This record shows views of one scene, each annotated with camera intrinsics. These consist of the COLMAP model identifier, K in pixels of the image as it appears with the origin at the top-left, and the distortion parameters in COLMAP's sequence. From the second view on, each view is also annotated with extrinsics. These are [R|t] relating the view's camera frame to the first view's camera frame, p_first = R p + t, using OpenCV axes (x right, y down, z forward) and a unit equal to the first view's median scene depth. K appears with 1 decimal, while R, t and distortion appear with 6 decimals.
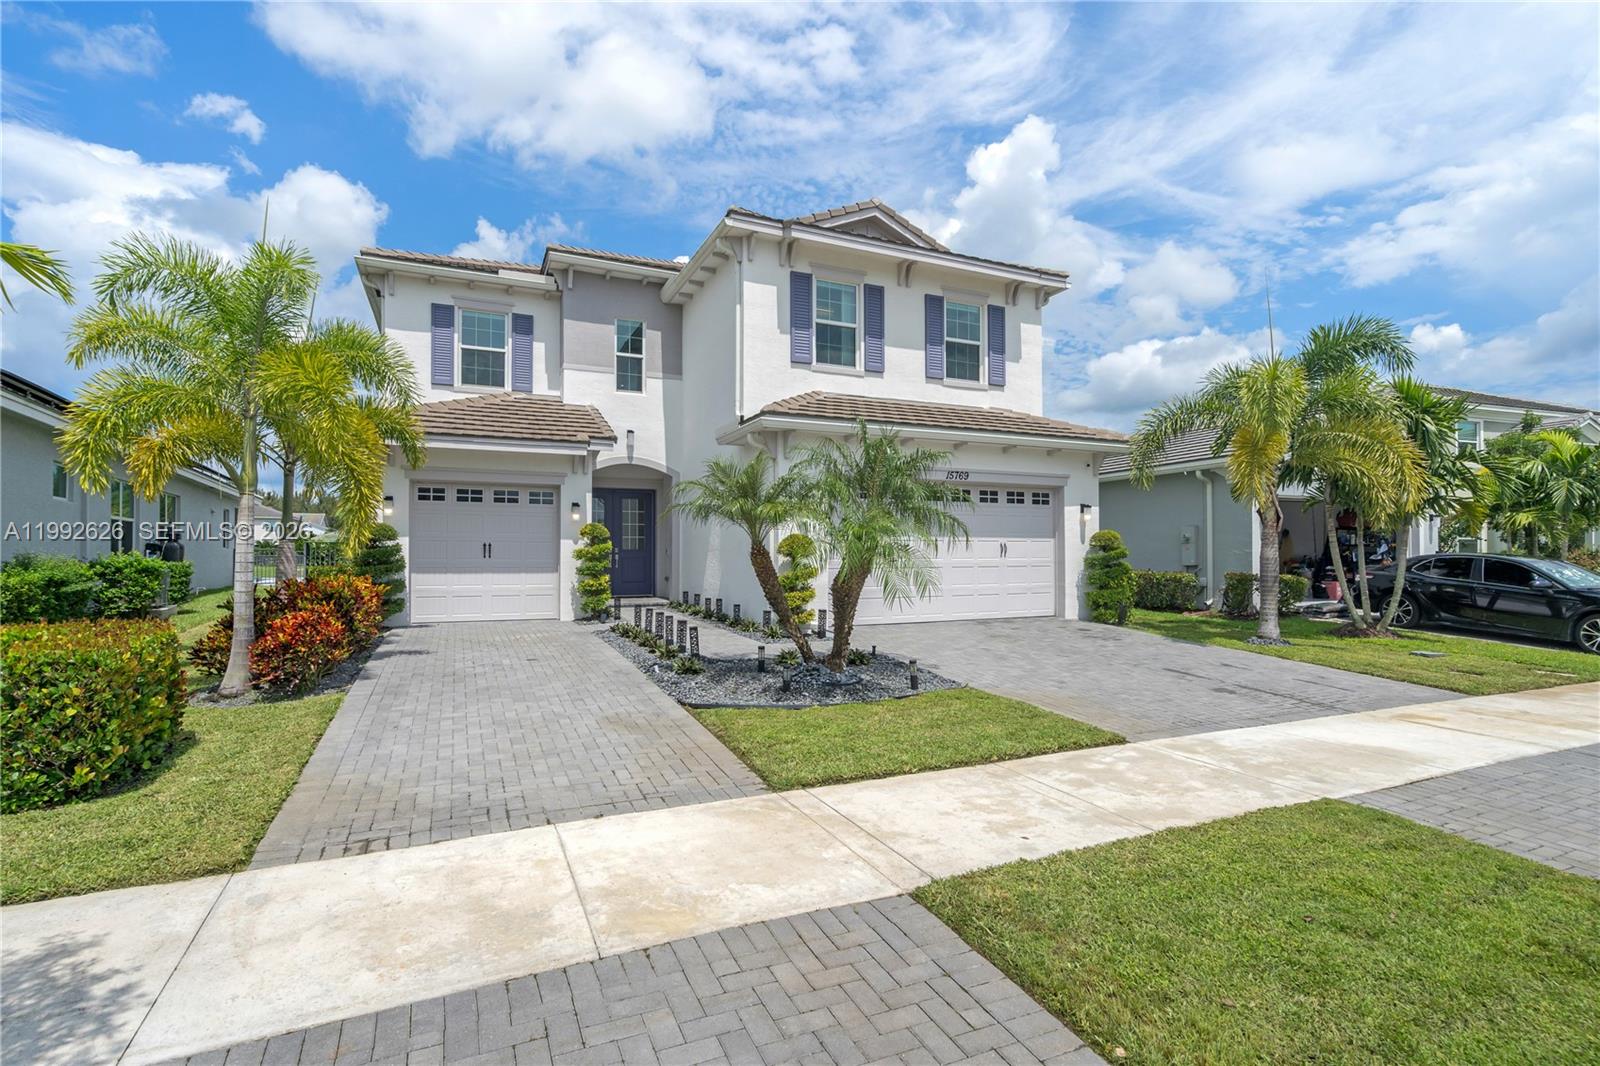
lens RADIAL K [[723.9, 0, 800.0], [0, 723.9, 533.0], [0, 0, 1]] dist [-0.001996, 0.000045]
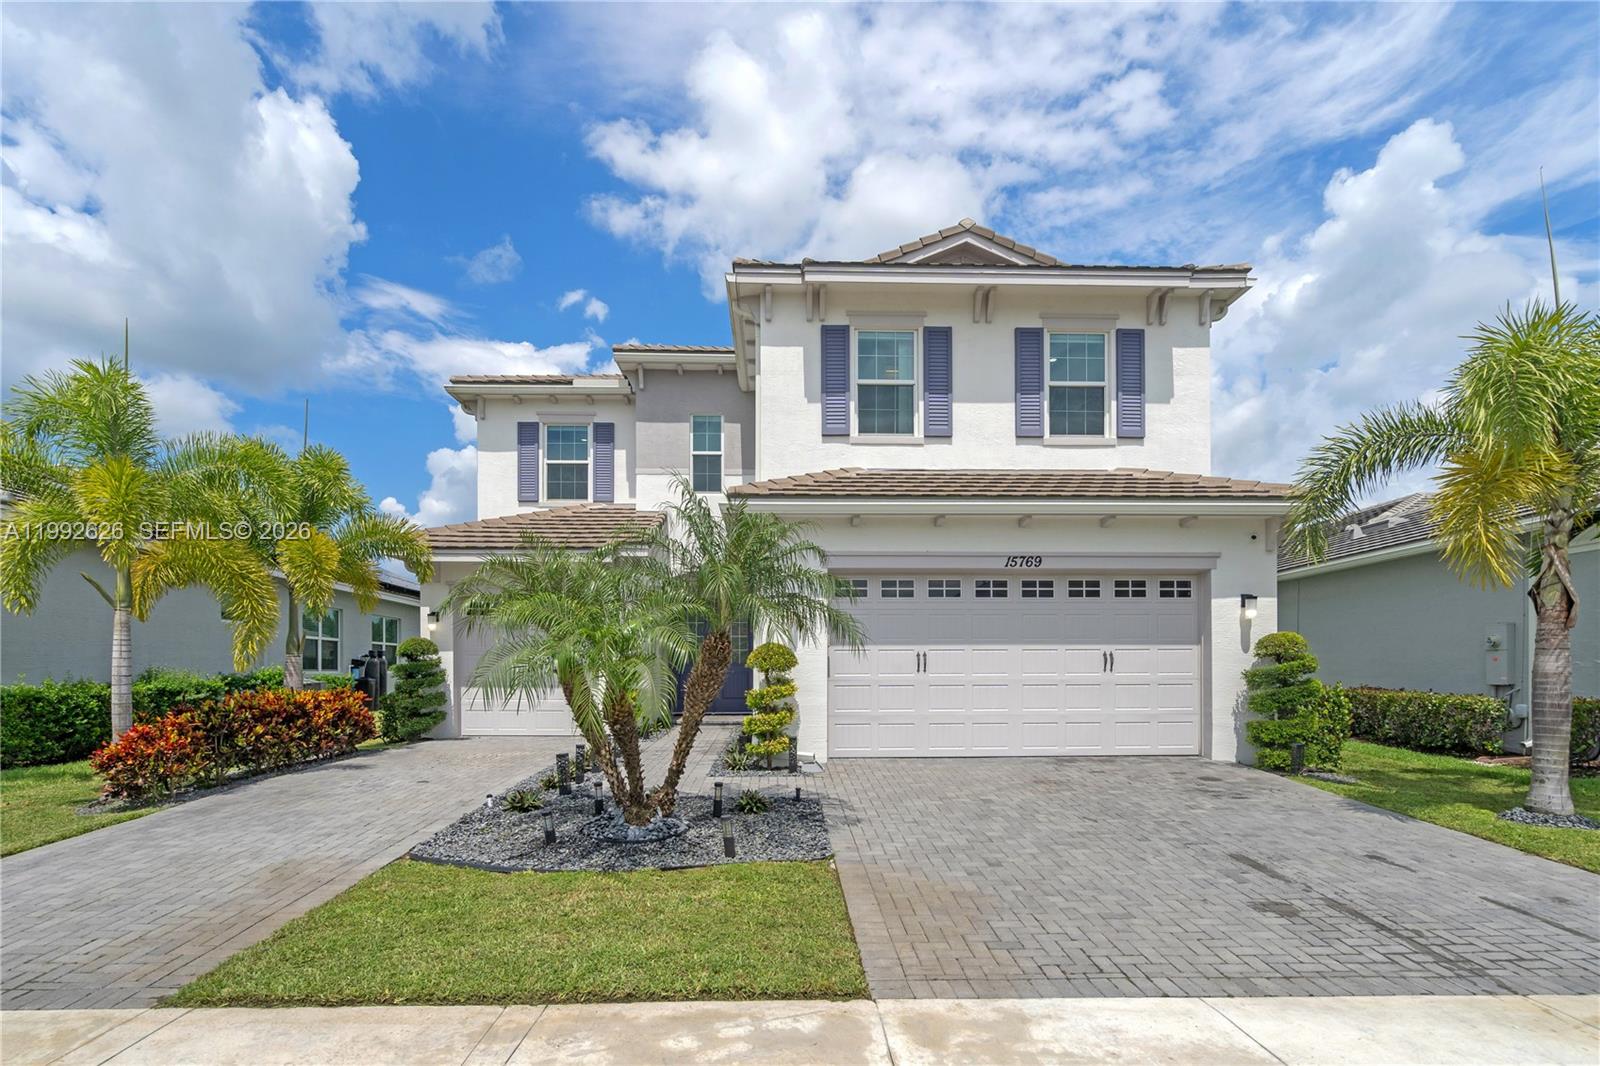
lens RADIAL K [[740.9, 0, 798.0], [0, 740.9, 656.6], [0, 0, 1]] dist [-0.000898, -0.001539]
pose [[0.926251, -0.007156, -0.376840, 0.262987], [0.011320, 0.999897, 0.008836, 0.008150], [0.376738, -0.012450, 0.926236, 0.190268]]
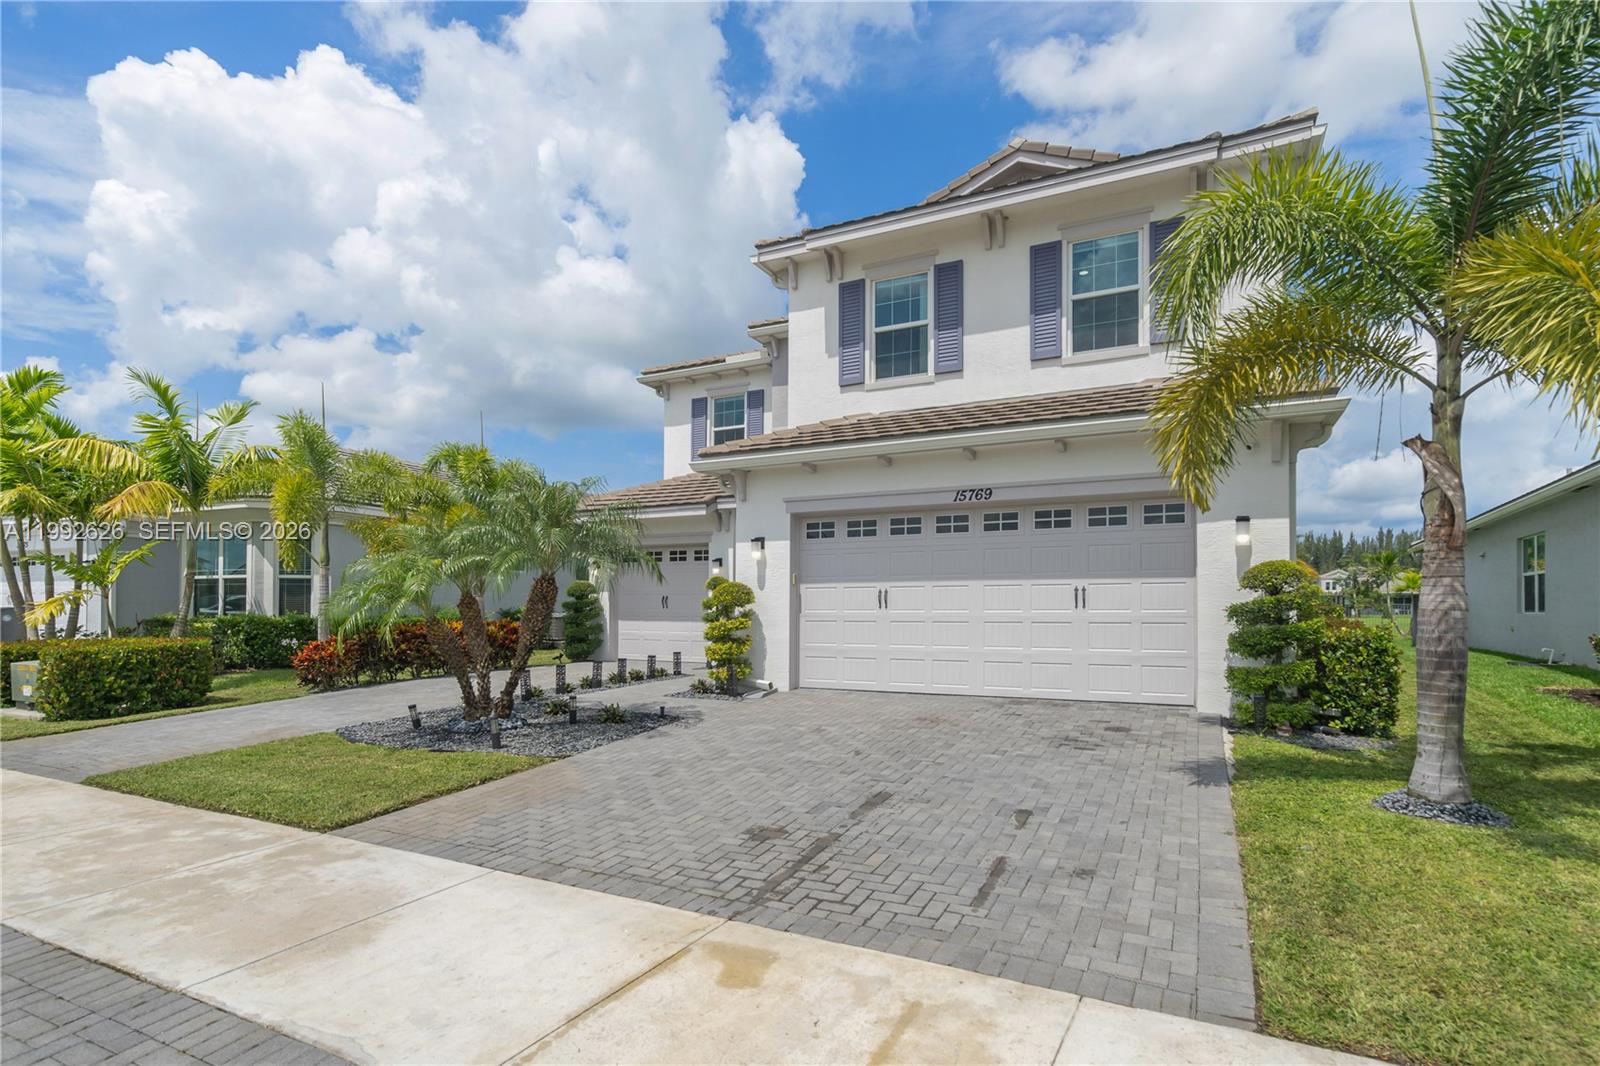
lens RADIAL K [[742.0, 0, 838.1], [0, 742.0, 585.1], [0, 0, 1]] dist [-0.001216, -0.000123]
pose [[0.668148, -0.022044, -0.743702, 0.615009], [0.021176, 0.999719, -0.010608, 0.014398], [0.743727, -0.008661, 0.668427, 0.368600]]
